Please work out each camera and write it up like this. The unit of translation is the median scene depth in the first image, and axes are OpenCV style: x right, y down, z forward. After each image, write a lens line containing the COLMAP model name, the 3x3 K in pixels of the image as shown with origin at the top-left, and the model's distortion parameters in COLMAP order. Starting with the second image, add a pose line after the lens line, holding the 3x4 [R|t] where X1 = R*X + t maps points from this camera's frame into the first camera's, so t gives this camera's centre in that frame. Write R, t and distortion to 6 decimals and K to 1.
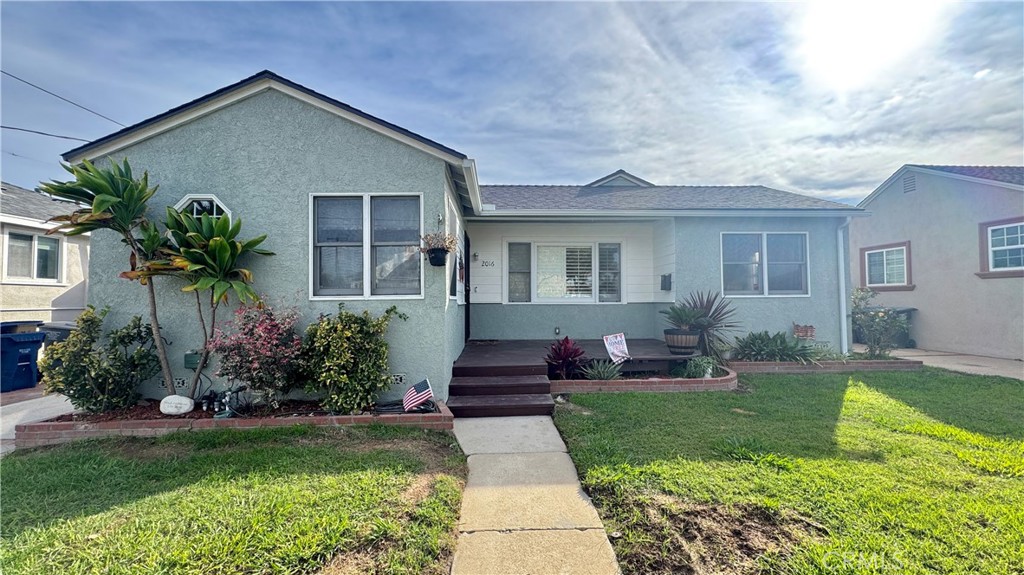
lens RADIAL K [[424.0, 0, 516.7], [0, 424.0, 285.8], [0, 0, 1]] dist [-0.003260, -0.000104]
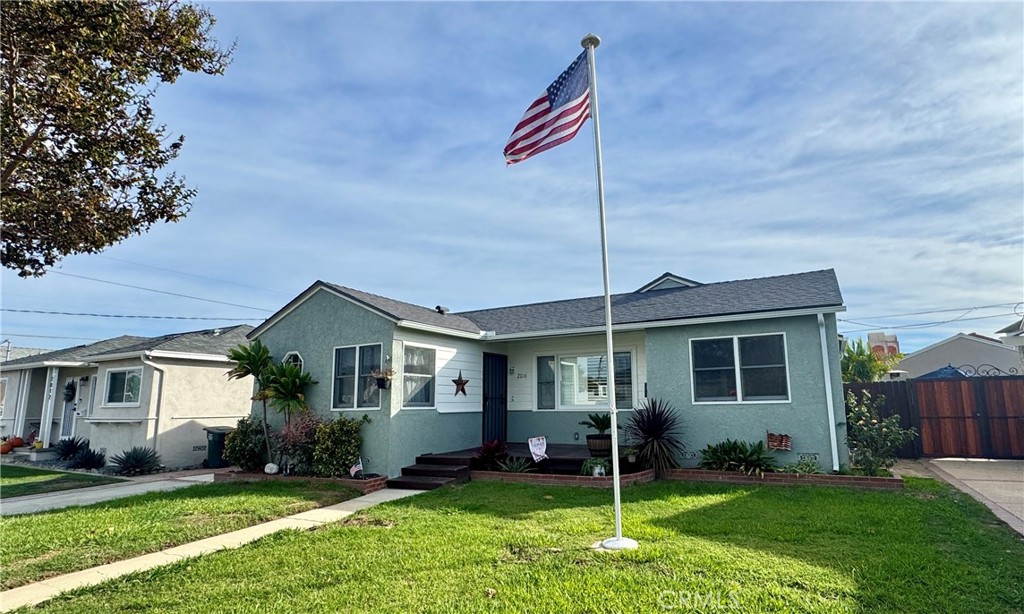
lens RADIAL K [[553.0, 0, 550.0], [0, 553.0, 320.4], [0, 0, 1]] dist [0.003822, 0.001098]
pose [[0.866577, -0.084081, -0.491909, 0.622450], [0.027449, 0.992243, -0.121245, -0.014749], [0.498288, 0.091566, 0.862163, -0.225913]]
